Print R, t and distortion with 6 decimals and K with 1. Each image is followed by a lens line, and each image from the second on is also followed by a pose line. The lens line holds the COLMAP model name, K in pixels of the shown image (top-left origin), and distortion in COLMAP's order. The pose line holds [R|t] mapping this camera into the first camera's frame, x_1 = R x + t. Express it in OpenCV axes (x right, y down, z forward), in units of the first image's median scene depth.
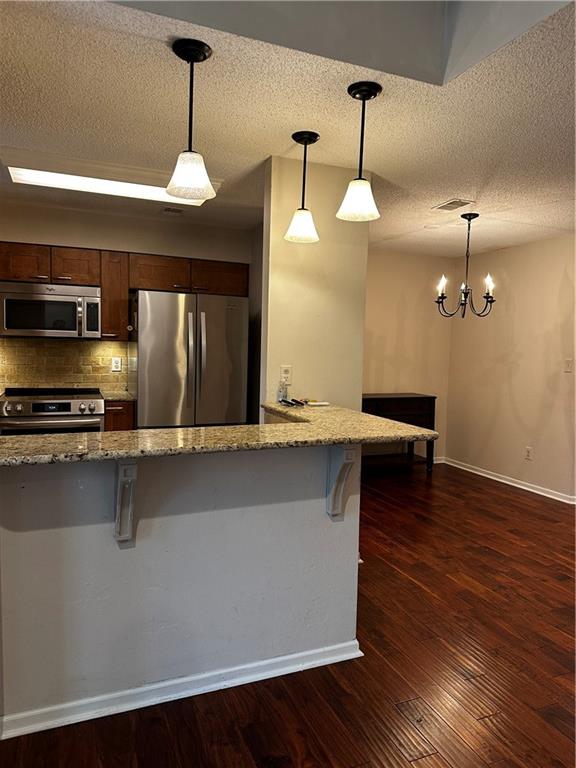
lens RADIAL K [[529.3, 0, 288.4], [0, 529.3, 385.3], [0, 0, 1]] dist [0.027498, -0.011984]
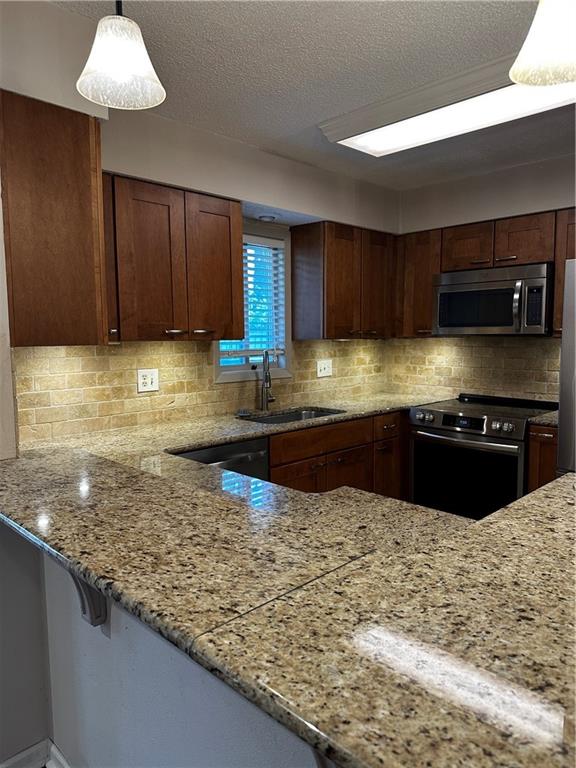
lens RADIAL K [[529.3, 0, 289.5], [0, 529.3, 385.8], [0, 0, 1]] dist [0.027498, -0.011984]
pose [[0.373550, 0.063415, -0.925440, 0.191323], [-0.056822, 0.997351, 0.045406, -0.033632], [0.925868, 0.035624, 0.376164, 0.424881]]
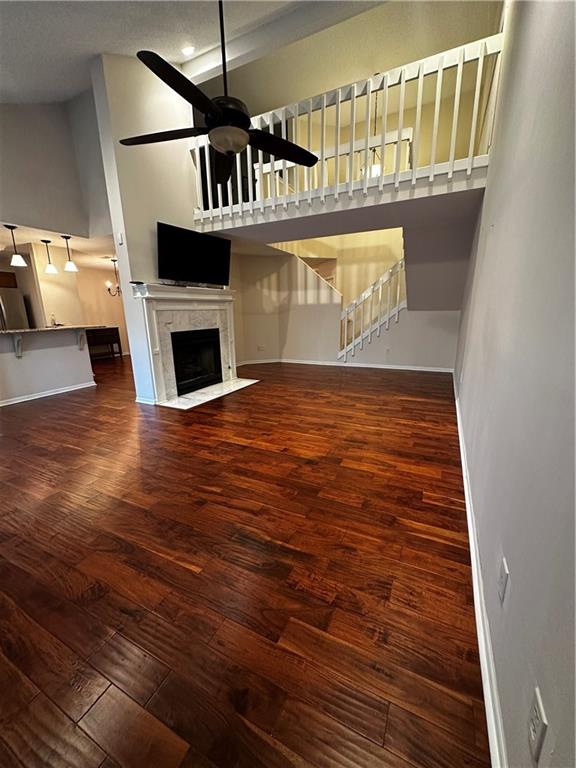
lens RADIAL K [[306.5, 0, 289.7], [0, 306.5, 384.4], [0, 0, 1]] dist [-0.003526, 0.000786]
pose [[0.747869, -0.190399, 0.635956, -0.122977], [0.085408, 0.977622, 0.192253, 0.097604], [-0.658329, -0.089464, 0.747395, -0.864380]]
